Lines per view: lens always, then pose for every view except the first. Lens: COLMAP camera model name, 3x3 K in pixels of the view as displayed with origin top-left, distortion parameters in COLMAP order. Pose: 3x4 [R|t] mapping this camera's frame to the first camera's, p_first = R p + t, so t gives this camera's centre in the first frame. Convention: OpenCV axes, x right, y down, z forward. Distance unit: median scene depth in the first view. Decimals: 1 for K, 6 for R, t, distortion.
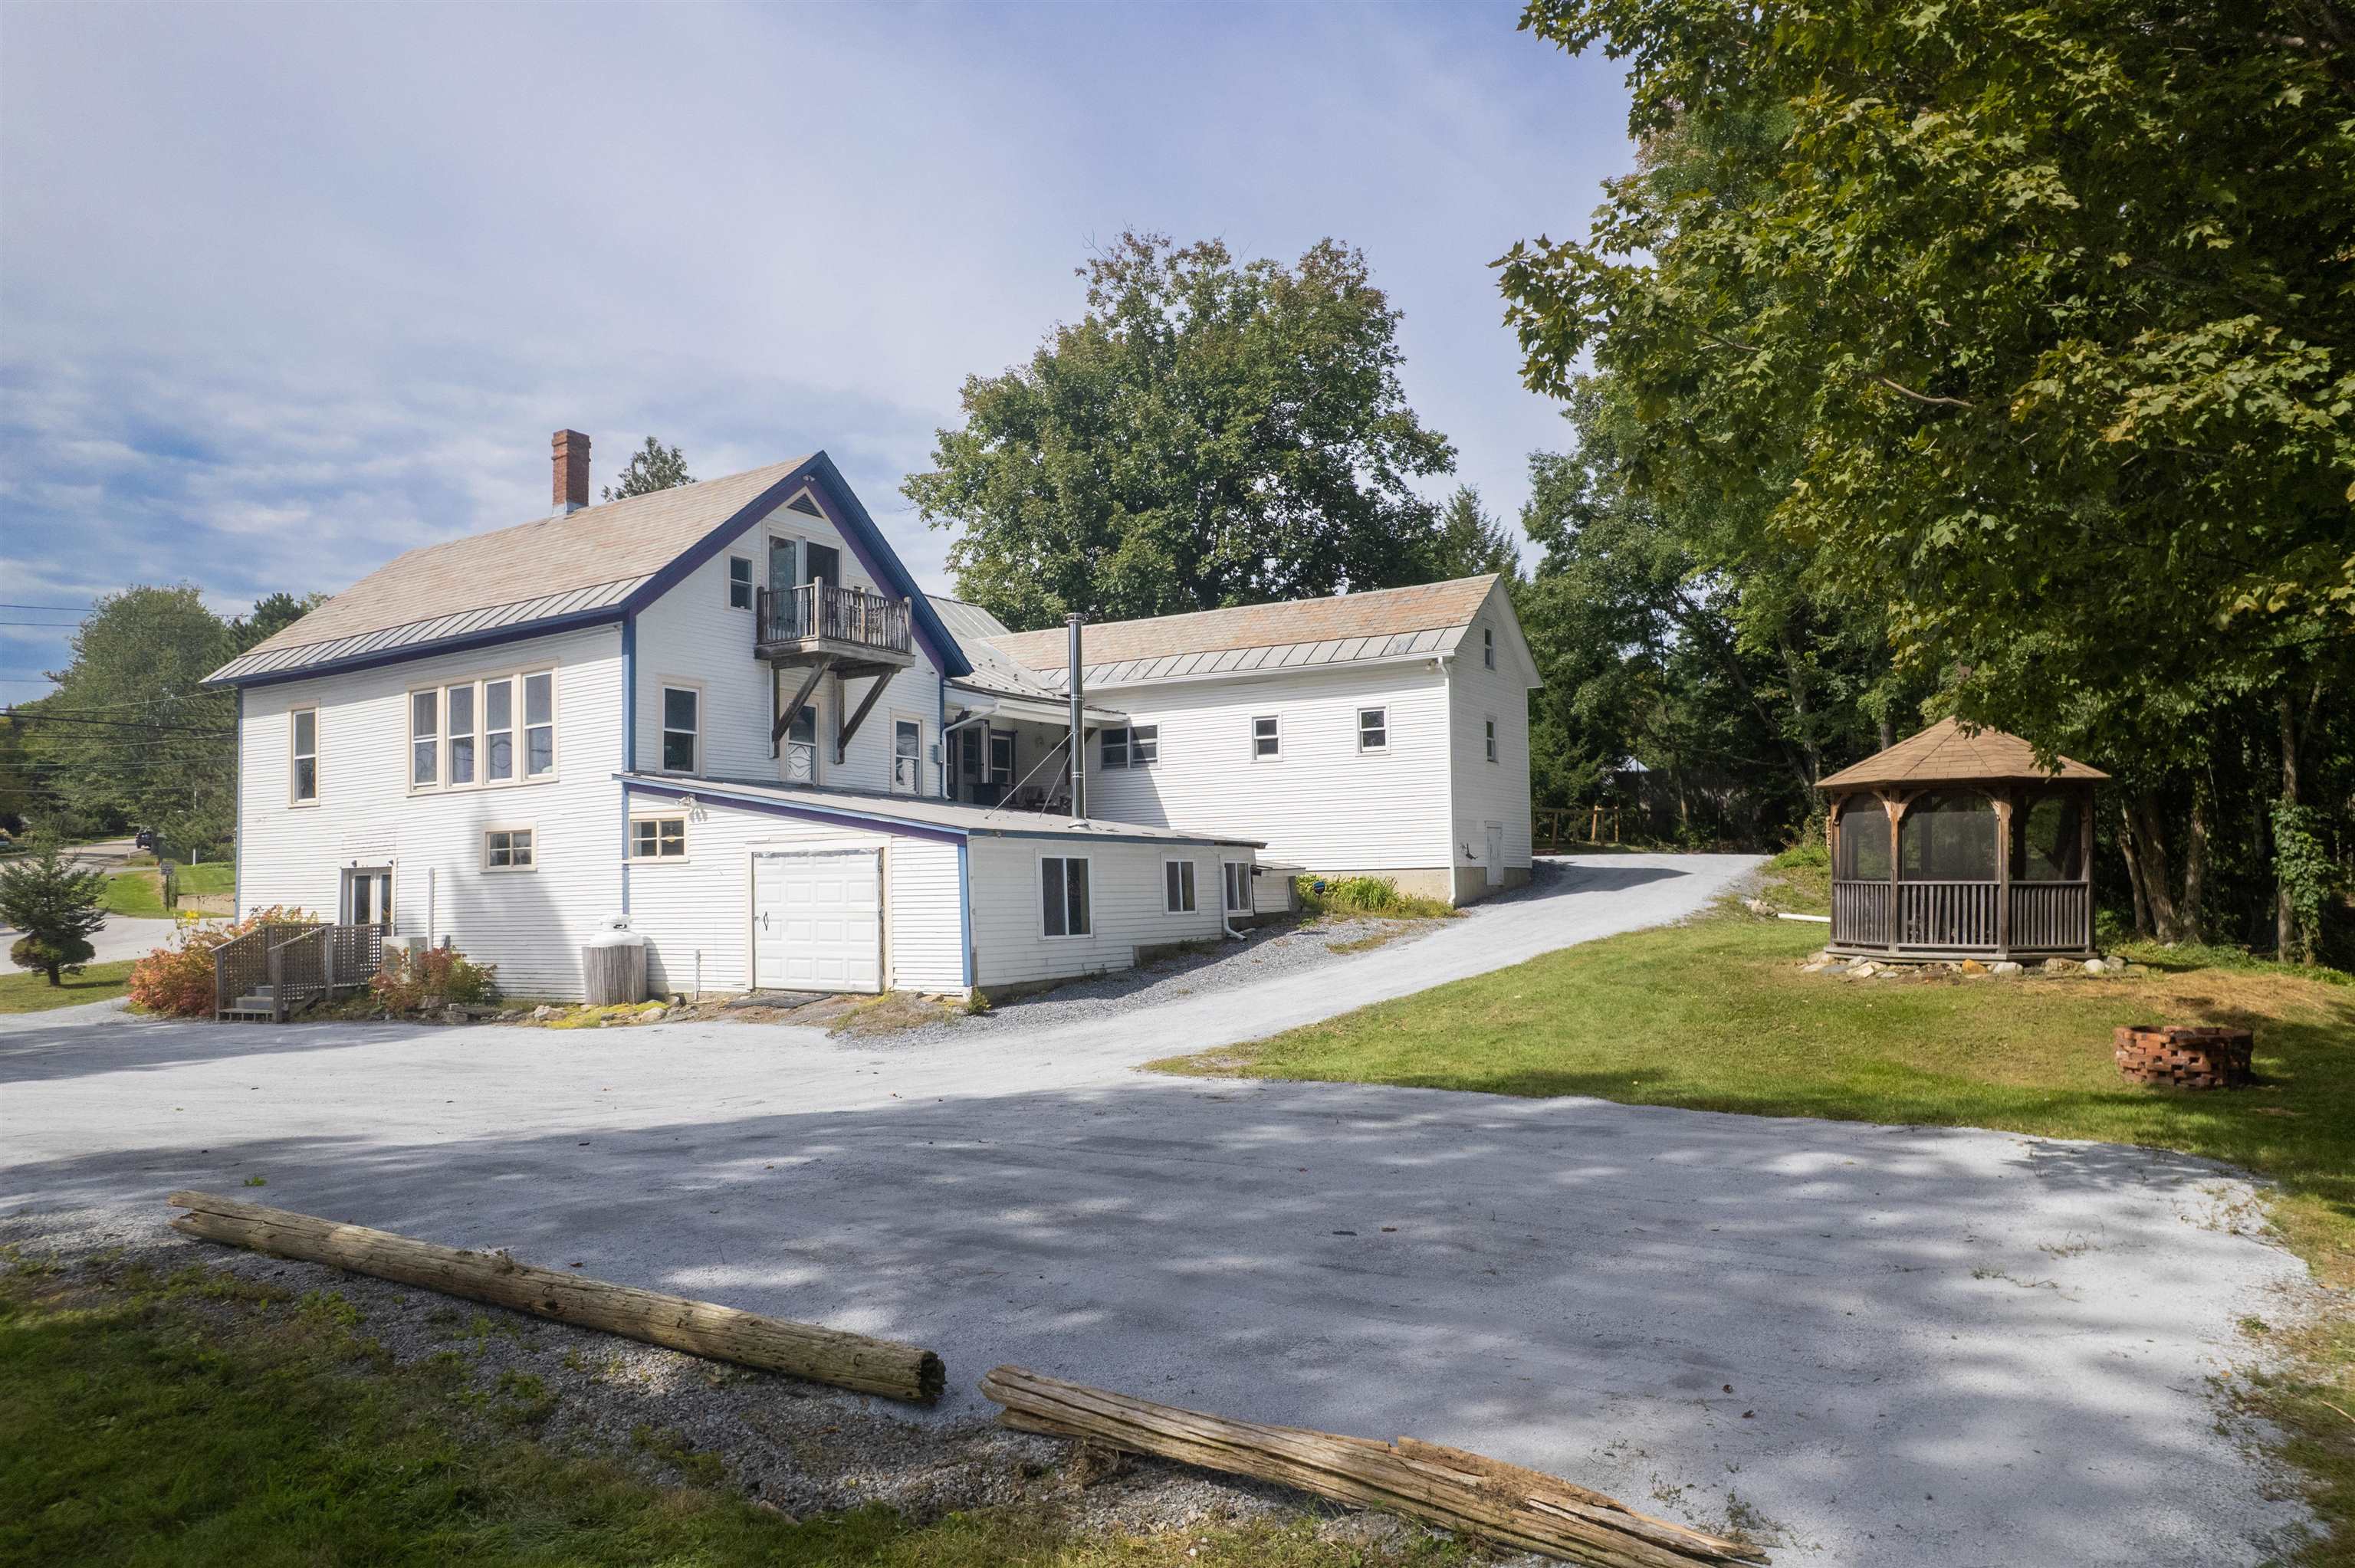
lens RADIAL K [[1672.3, 0, 1177.5], [0, 1672.3, 784.0], [0, 0, 1]] dist [-0.024012, 0.002885]
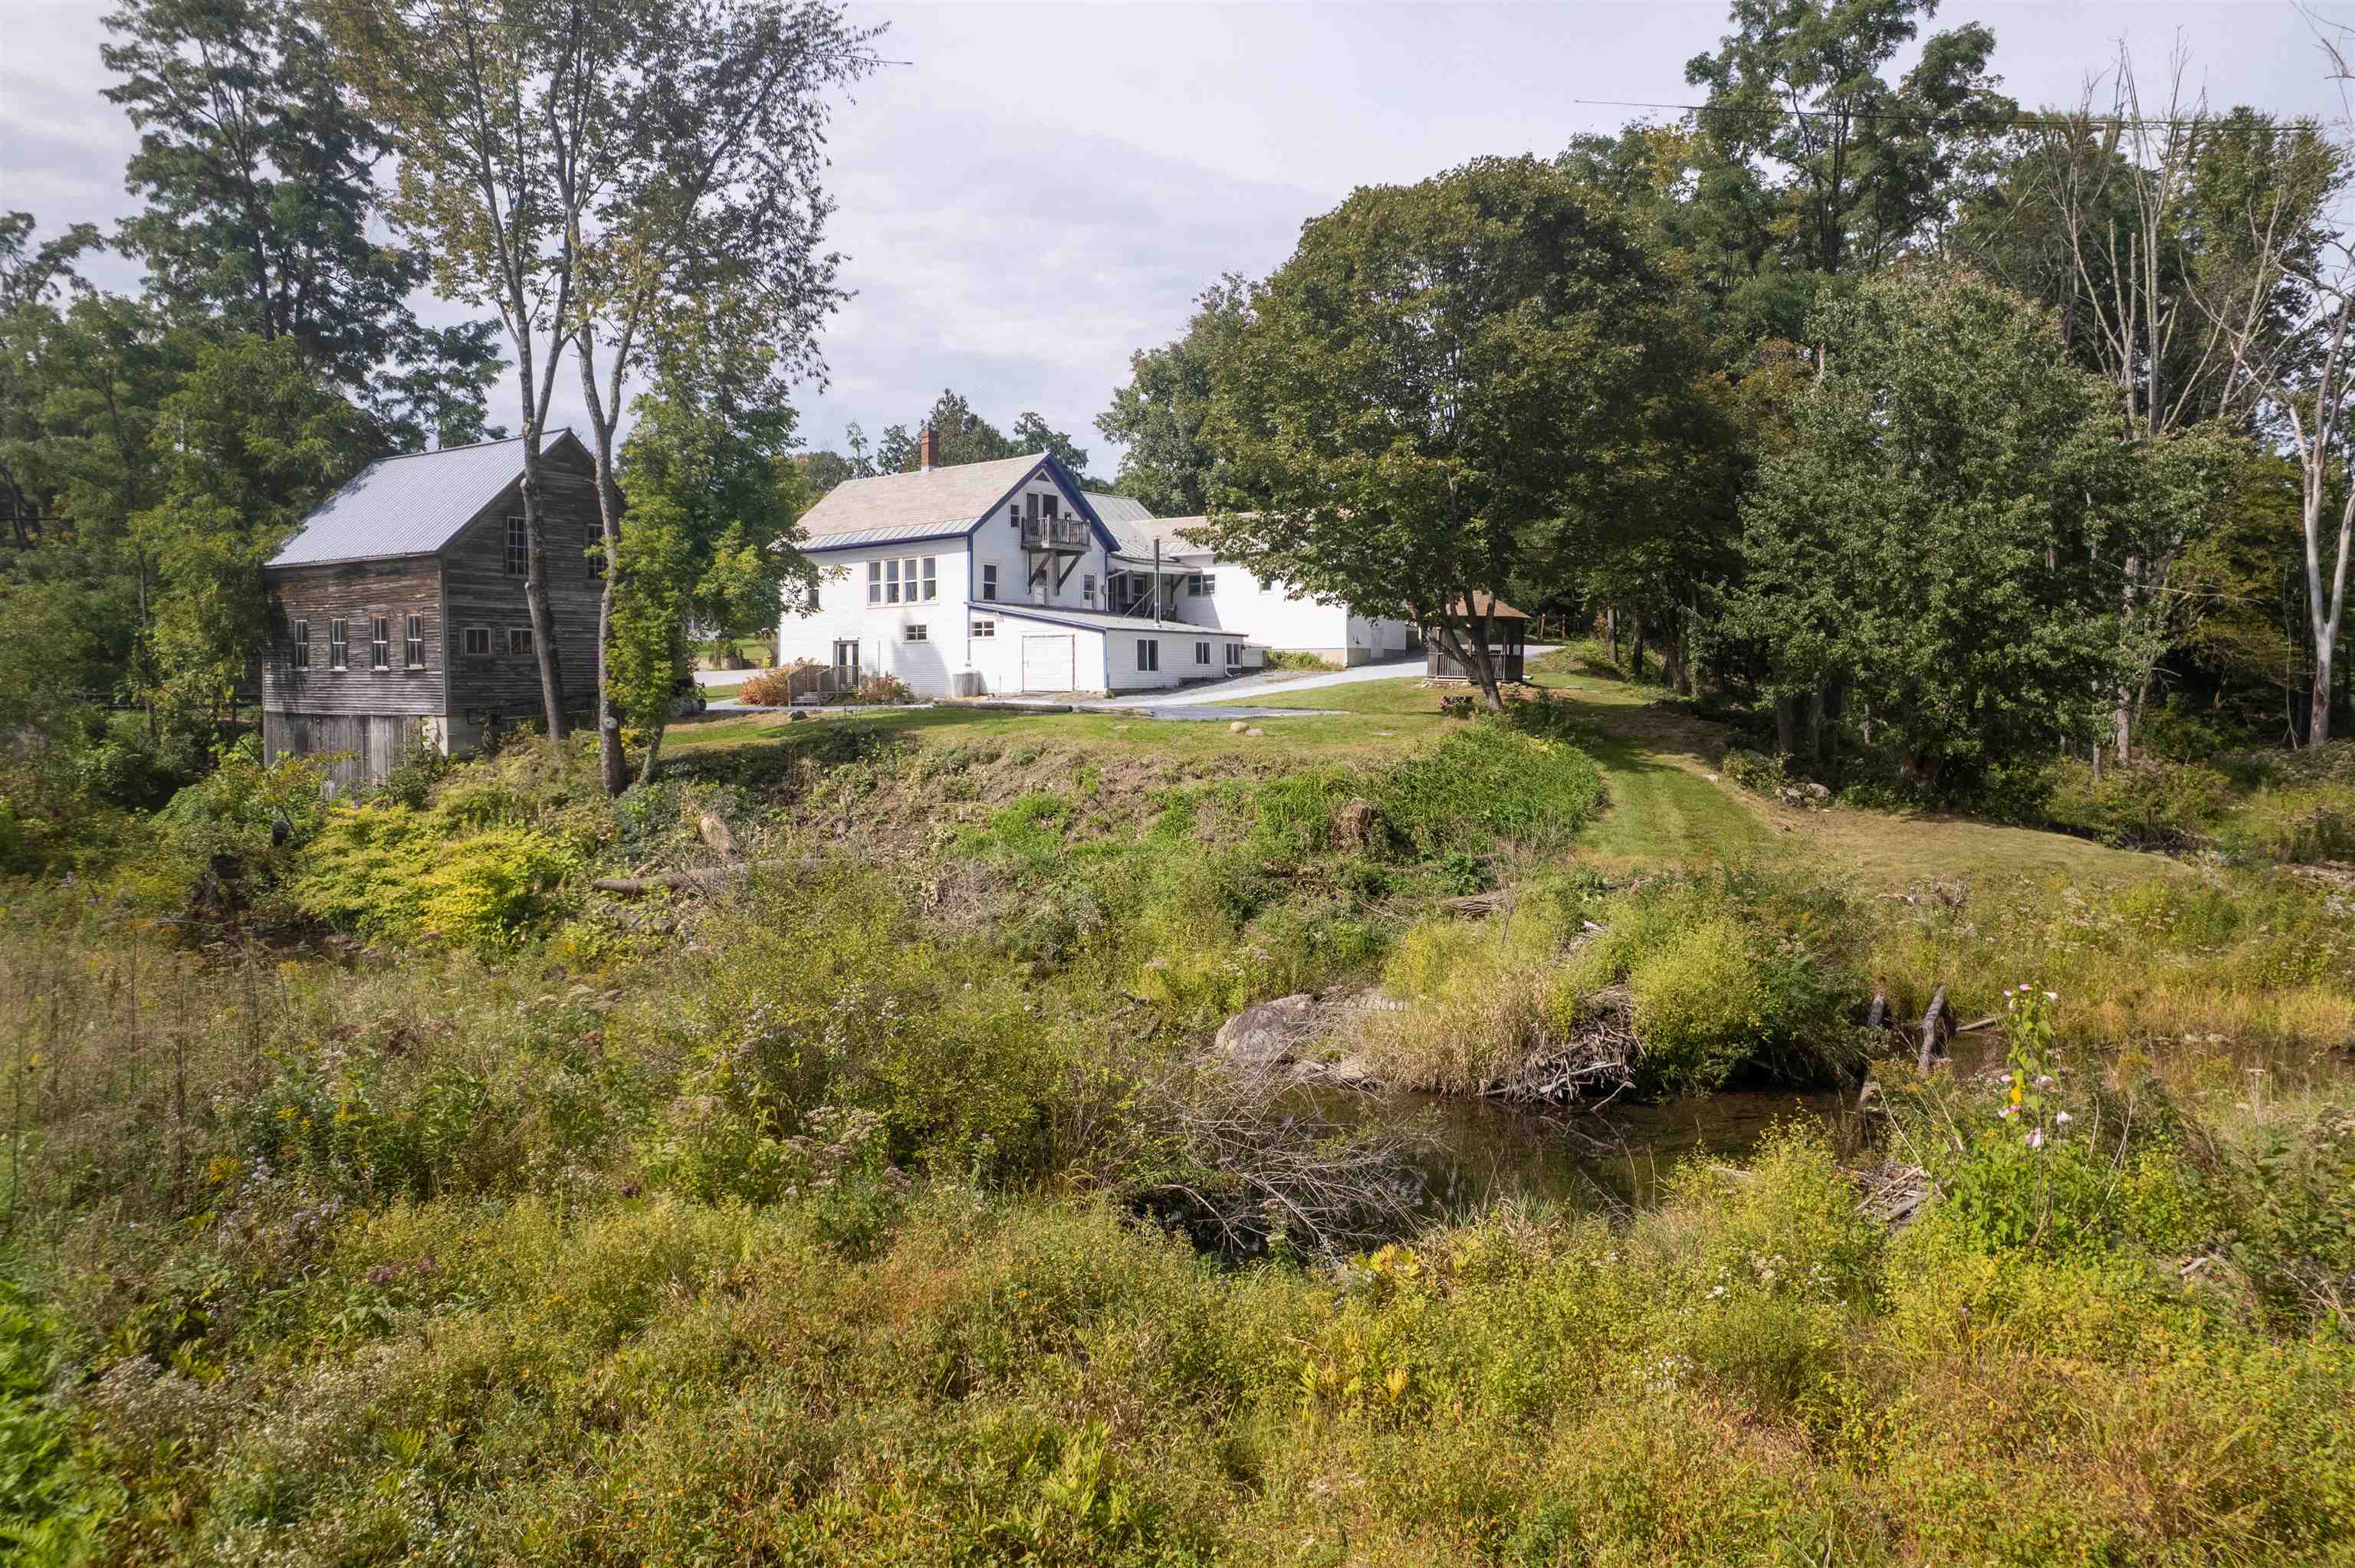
lens RADIAL K [[1672.3, 0, 1177.5], [0, 1672.3, 784.0], [0, 0, 1]] dist [-0.024012, 0.002885]
pose [[0.991801, 0.025736, -0.125175, 0.245402], [-0.009695, 0.991842, 0.127107, -0.049462], [0.127425, -0.124851, 0.983959, -1.223851]]
